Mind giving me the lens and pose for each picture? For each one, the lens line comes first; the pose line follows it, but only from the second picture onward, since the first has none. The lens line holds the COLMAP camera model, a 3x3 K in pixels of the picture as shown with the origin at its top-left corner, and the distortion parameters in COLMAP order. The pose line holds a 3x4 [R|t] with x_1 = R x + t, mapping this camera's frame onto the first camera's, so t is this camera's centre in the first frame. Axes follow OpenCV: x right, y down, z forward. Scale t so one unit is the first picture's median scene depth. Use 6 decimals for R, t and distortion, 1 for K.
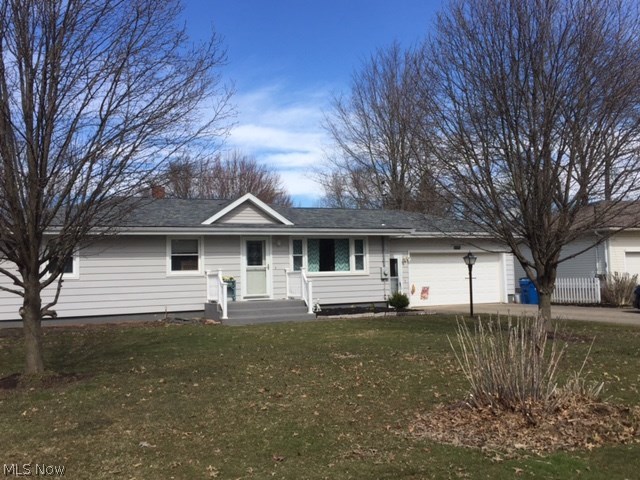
lens RADIAL K [[620.5, 0, 318.2], [0, 620.5, 238.4], [0, 0, 1]] dist [0.021163, 0.000000]
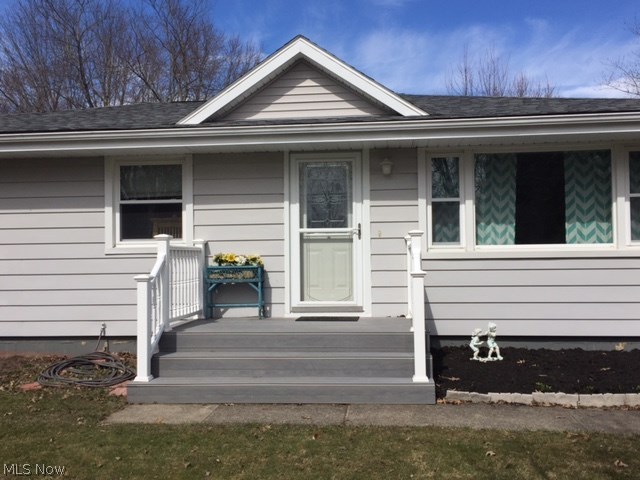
lens RADIAL K [[620.5, 0, 320.0], [0, 620.5, 239.3], [0, 0, 1]] dist [0.021163, 0.000000]
pose [[0.865825, 0.004885, -0.500323, 0.094267], [0.019453, 0.998868, 0.043417, 0.035661], [0.499969, -0.047325, 0.864749, 0.694397]]
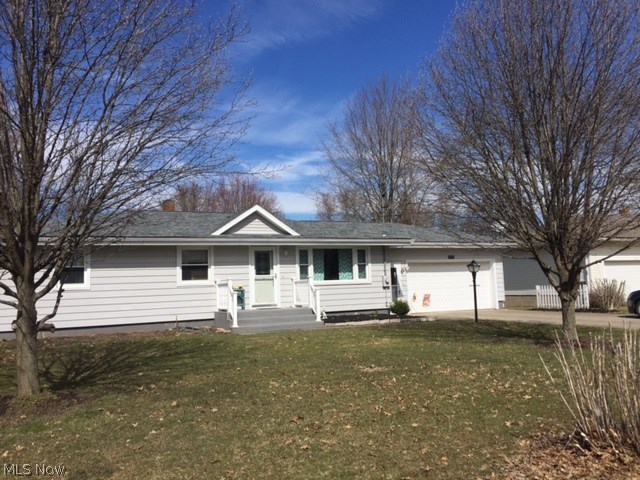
lens RADIAL K [[542.9, 0, 322.1], [0, 542.9, 242.0], [0, 0, 1]] dist [0.028702, -0.039127]
pose [[0.999699, -0.005342, 0.023964, -0.025964], [0.005818, 0.999786, -0.019858, 0.007644], [-0.023853, 0.019991, 0.999516, 0.095288]]
